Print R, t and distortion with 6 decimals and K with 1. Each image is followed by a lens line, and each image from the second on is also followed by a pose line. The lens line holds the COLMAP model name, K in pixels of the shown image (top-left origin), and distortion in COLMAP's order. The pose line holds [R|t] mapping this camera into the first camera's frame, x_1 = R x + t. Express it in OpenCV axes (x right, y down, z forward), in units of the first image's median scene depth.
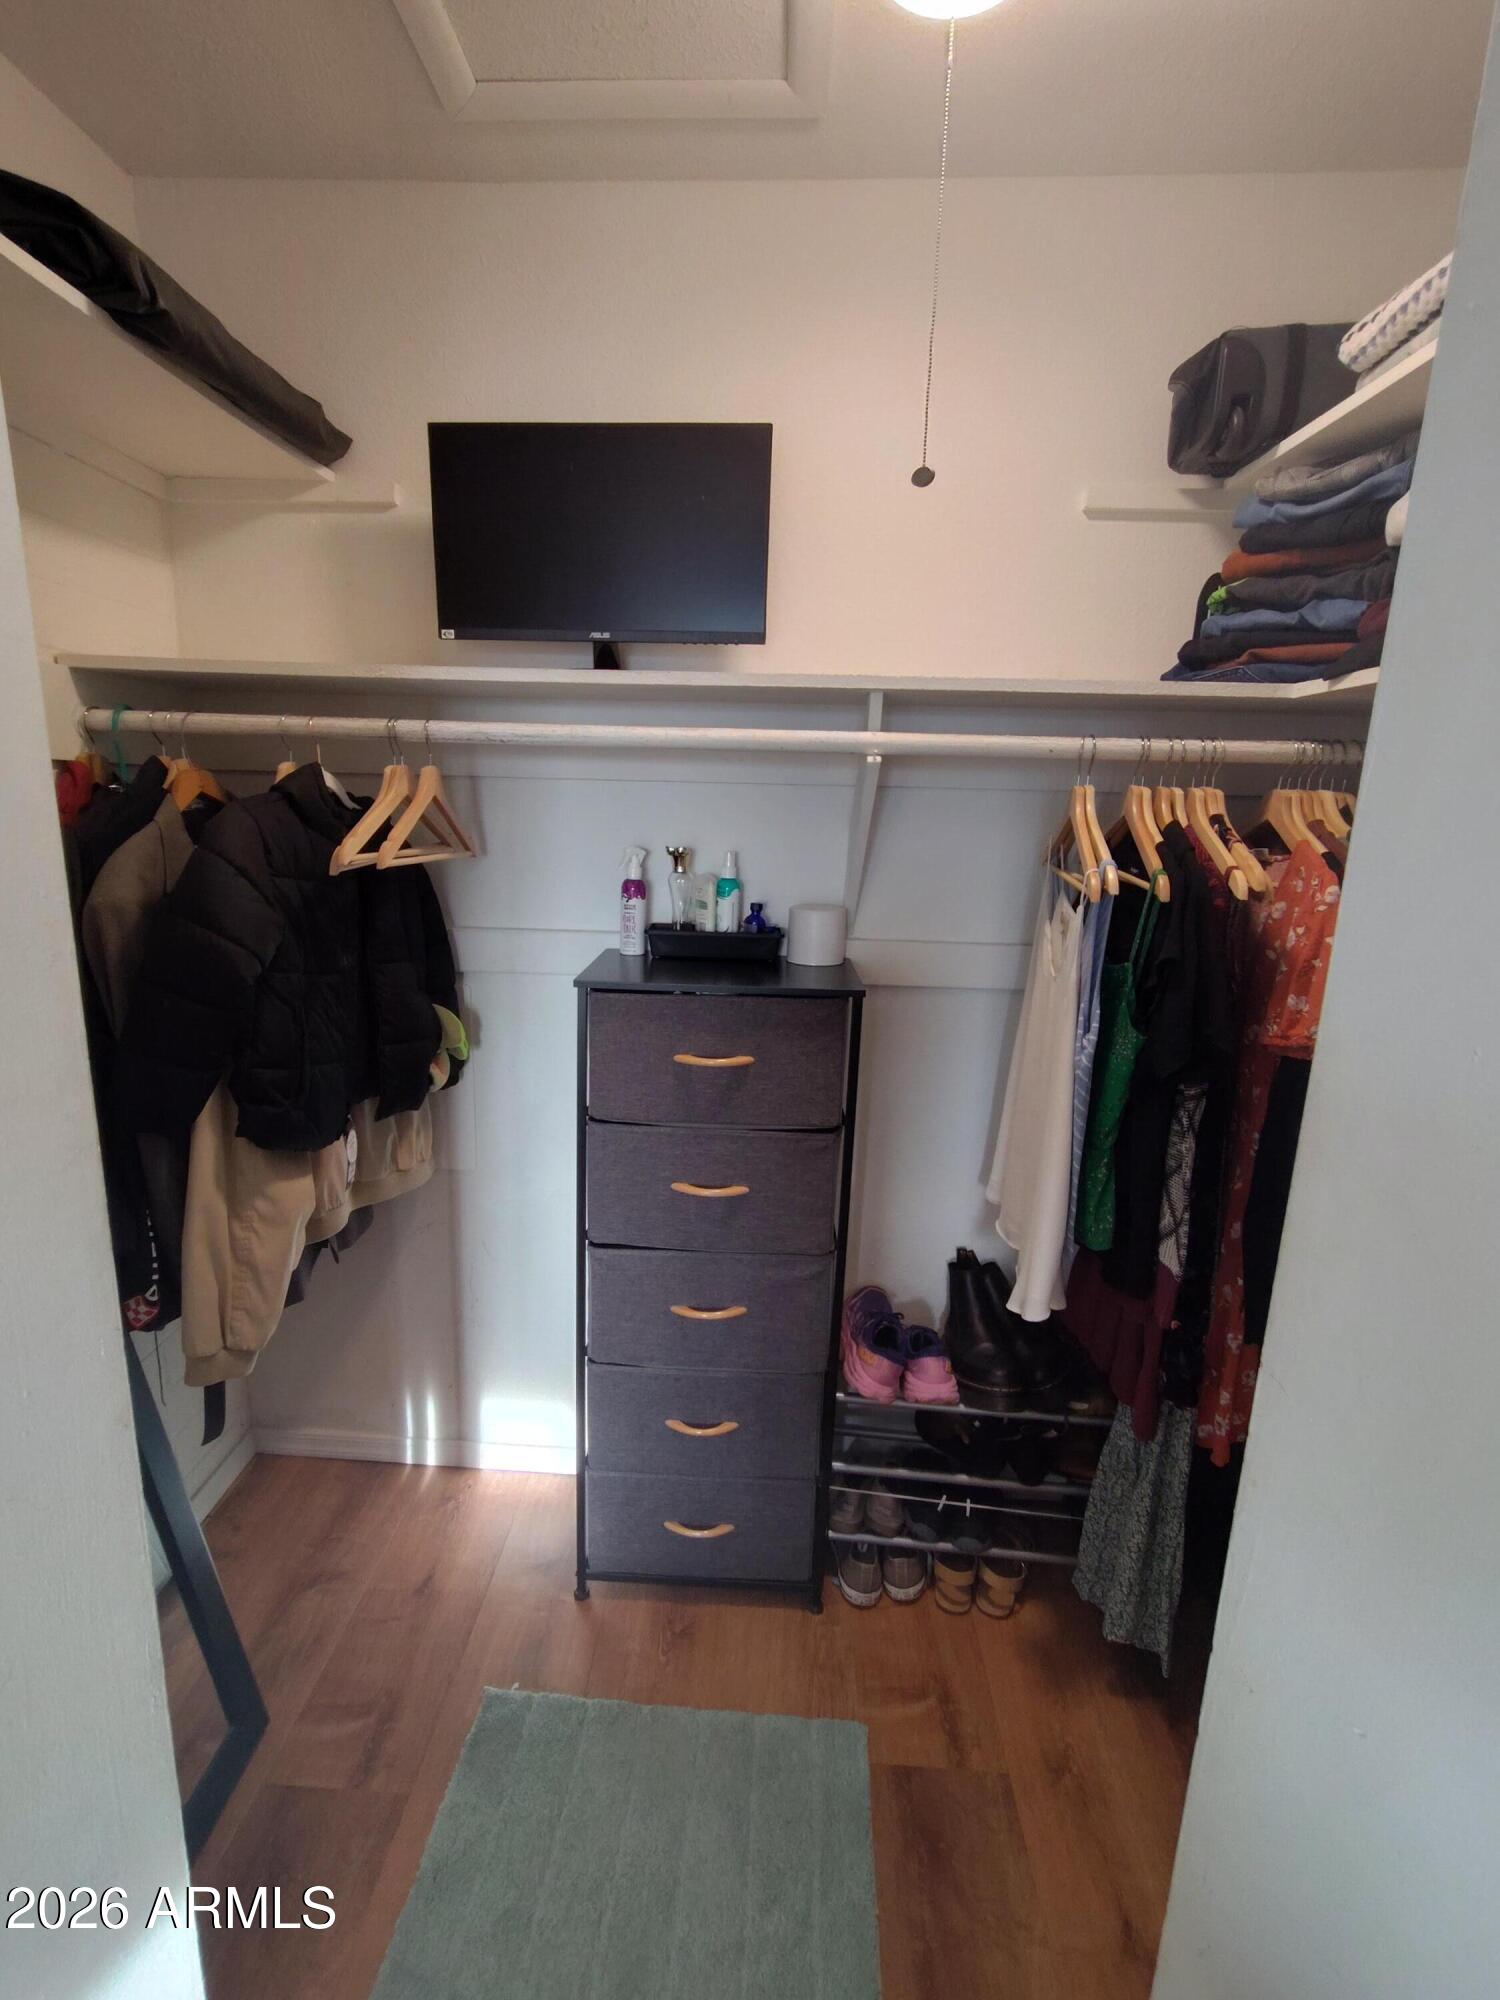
lens RADIAL K [[927.4, 0, 727.7], [0, 927.4, 996.3], [0, 0, 1]] dist [-0.002641, -0.000394]
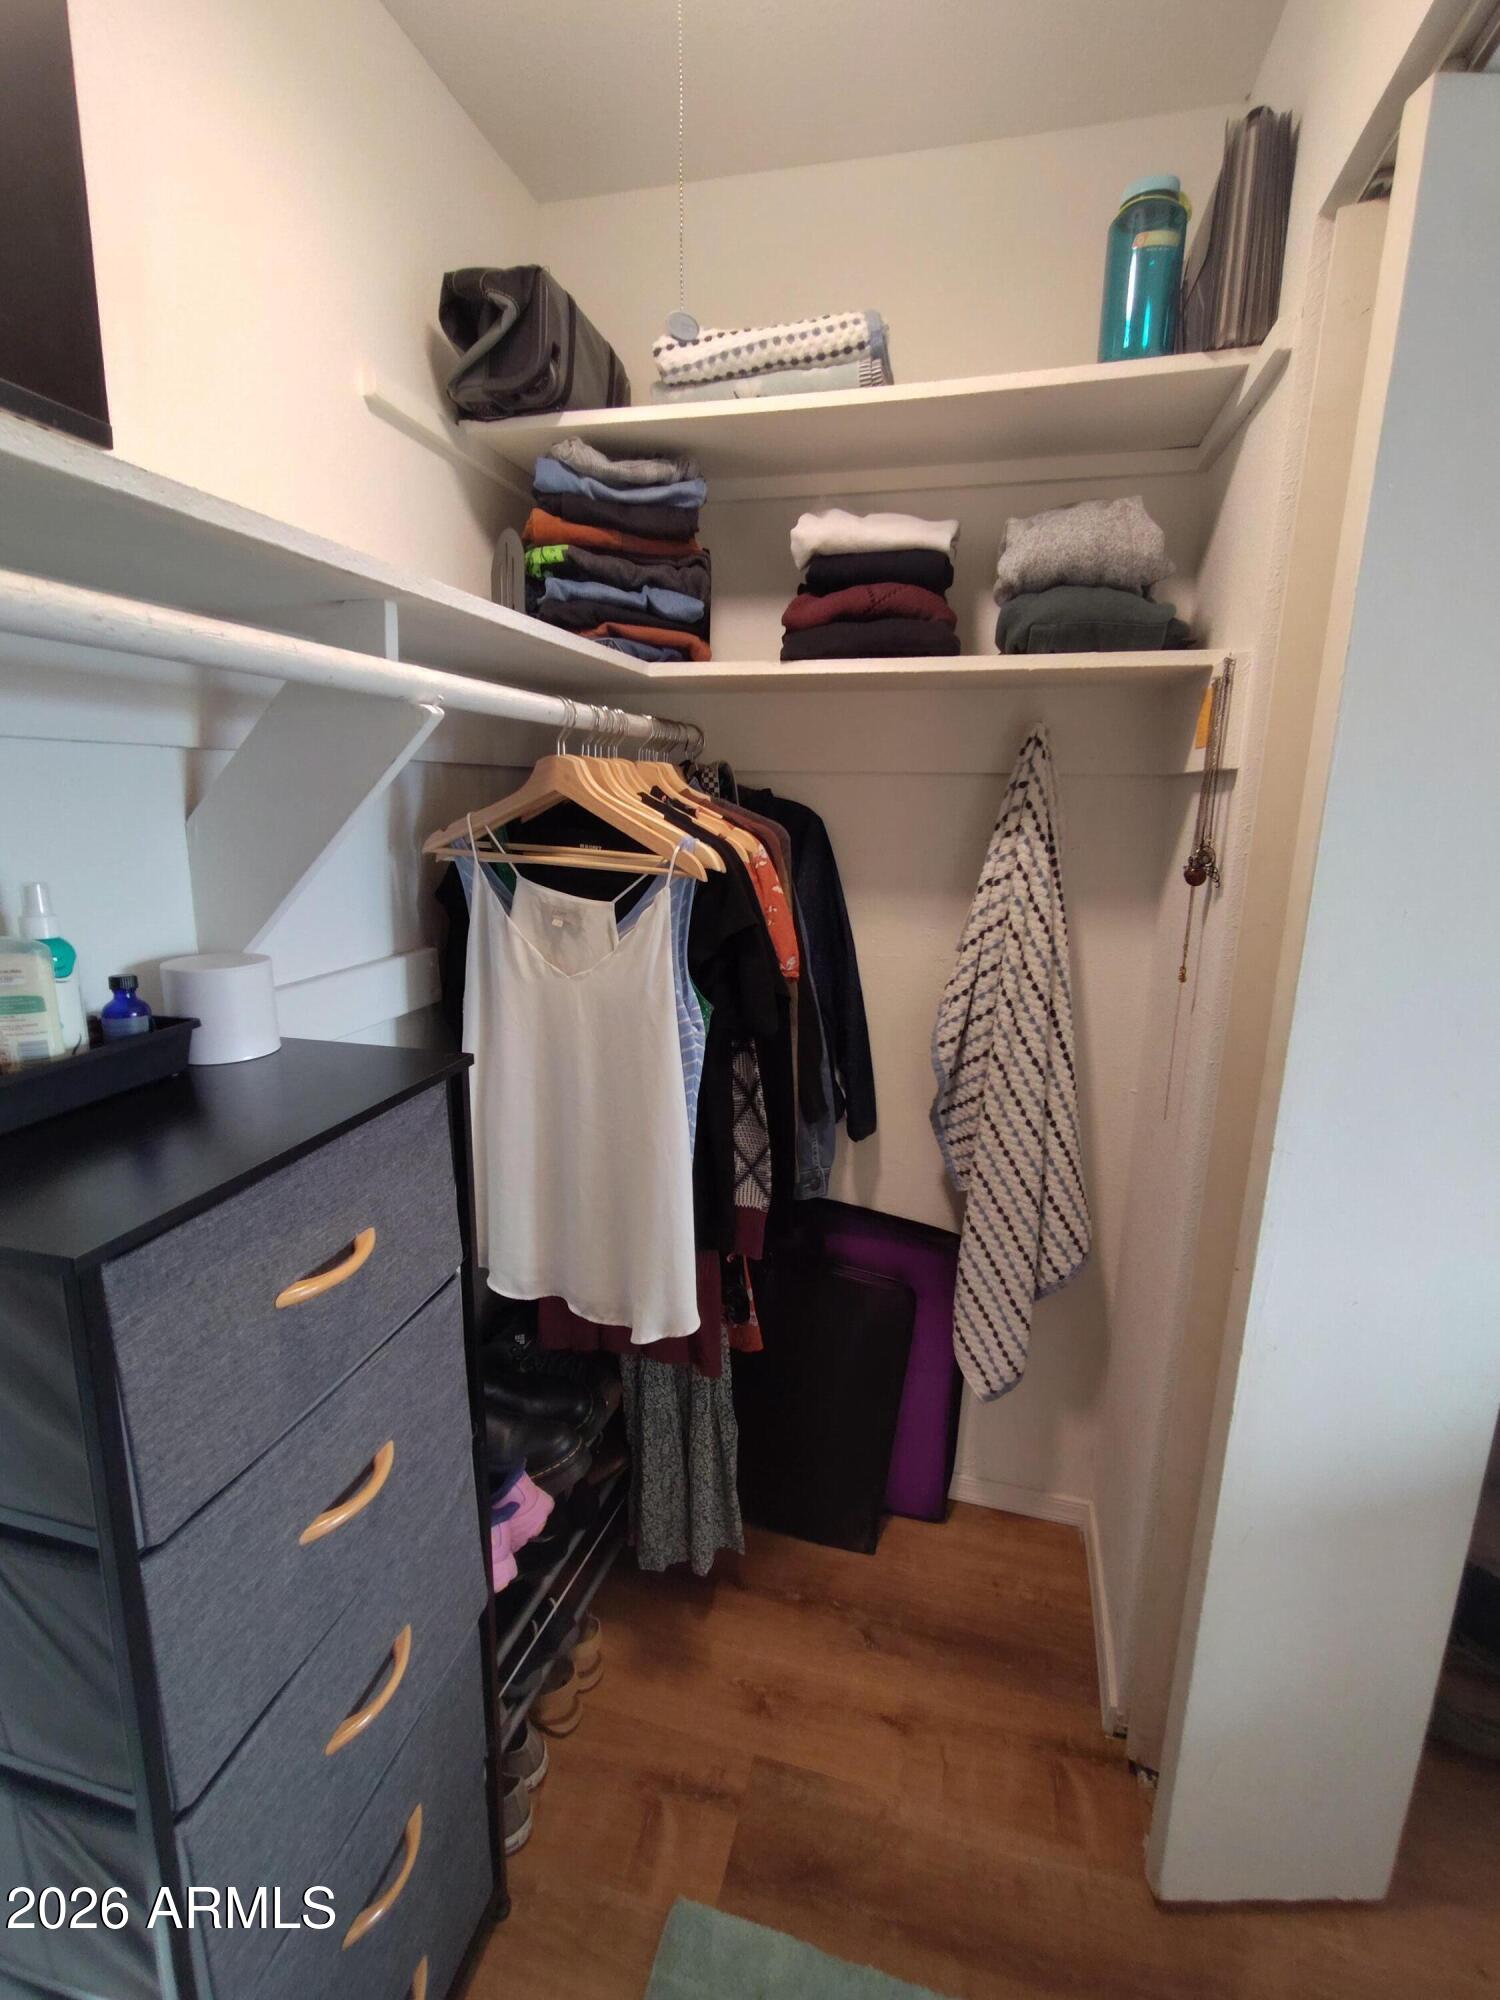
lens RADIAL K [[927.4, 0, 727.7], [0, 927.4, 996.3], [0, 0, 1]] dist [-0.002641, -0.000394]
pose [[0.203065, -0.234014, 0.950790, -0.448543], [0.201231, 0.960268, 0.193369, -0.140111], [-0.958265, 0.152062, 0.242087, 0.646359]]
